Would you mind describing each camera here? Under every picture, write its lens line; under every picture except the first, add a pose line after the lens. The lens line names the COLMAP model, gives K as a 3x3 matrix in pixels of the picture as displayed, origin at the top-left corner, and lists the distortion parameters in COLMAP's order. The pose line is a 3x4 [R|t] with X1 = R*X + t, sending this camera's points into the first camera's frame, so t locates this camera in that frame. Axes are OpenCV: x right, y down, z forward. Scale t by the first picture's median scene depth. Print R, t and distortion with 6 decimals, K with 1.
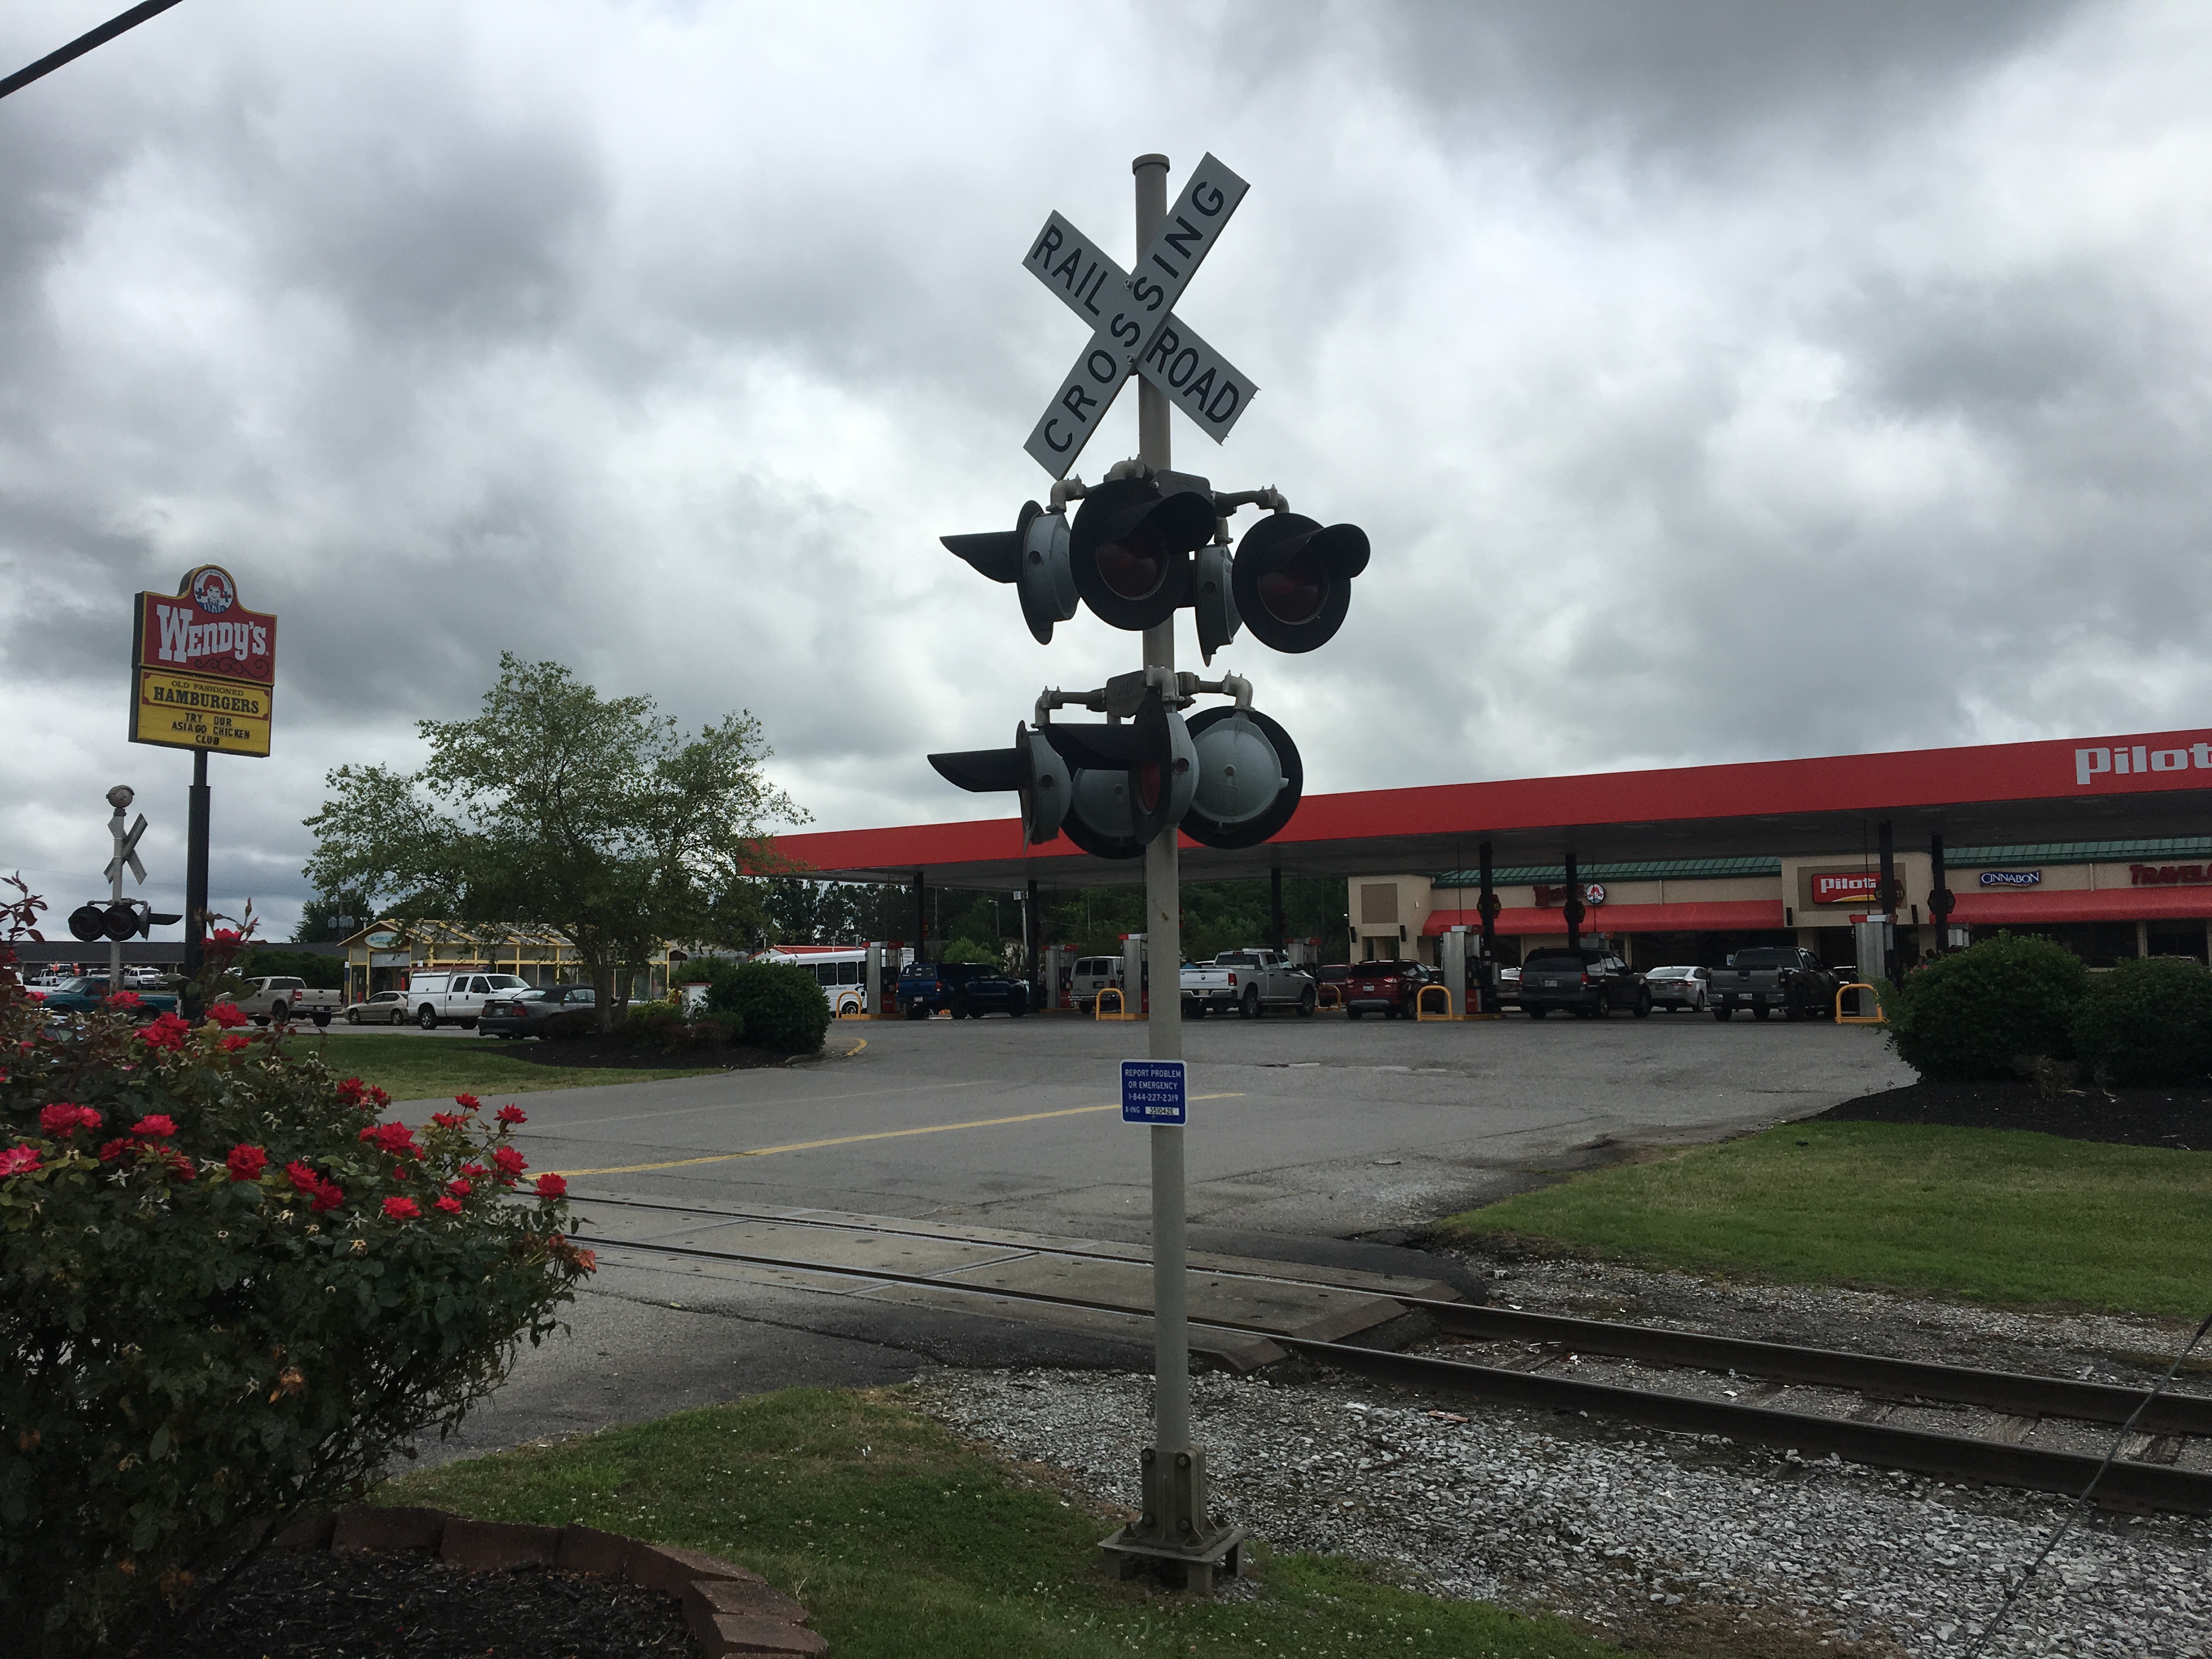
lens RADIAL K [[1853.7, 0, 1106.0], [0, 1853.7, 829.5], [0, 0, 1]] dist [0.128804, -0.213655]
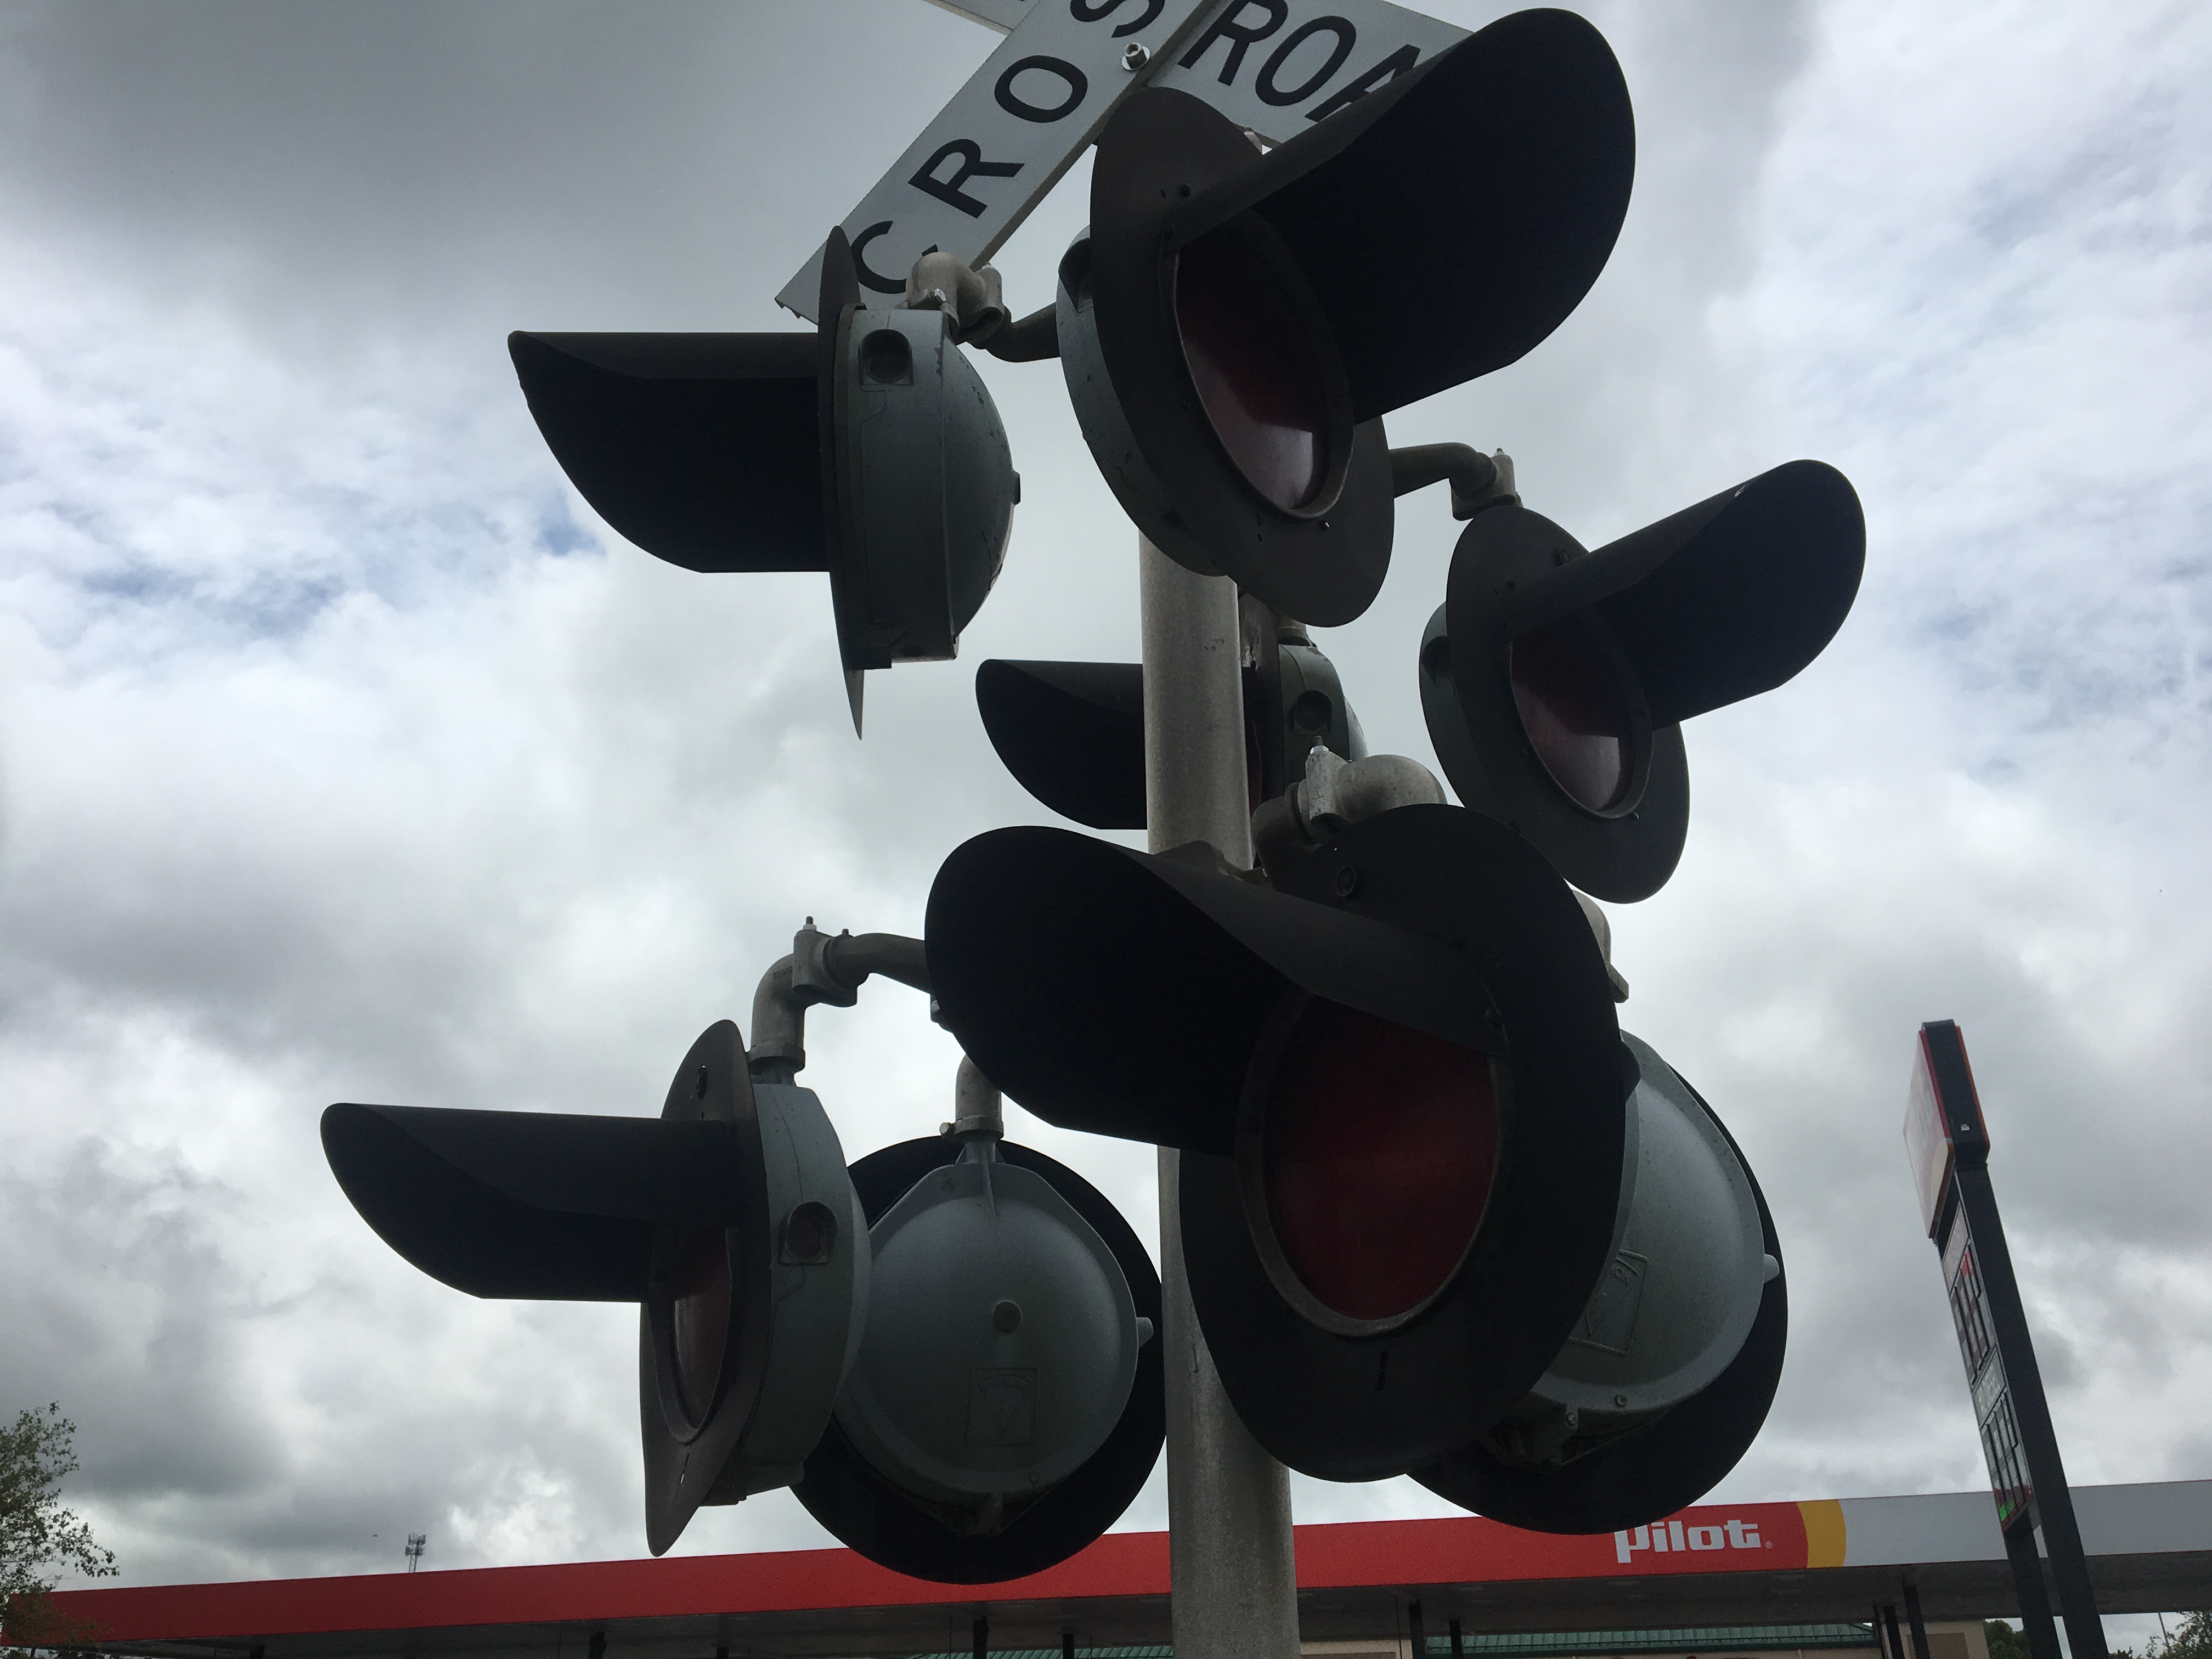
lens RADIAL K [[1859.7, 0, 1062.7], [0, 1859.7, 835.8], [0, 0, 1]] dist [0.118195, -0.211539]
pose [[0.958915, 0.126390, 0.253983, -0.044685], [-0.020927, 0.924348, -0.380975, 0.013901], [-0.282921, 0.360008, 0.889017, 0.453147]]
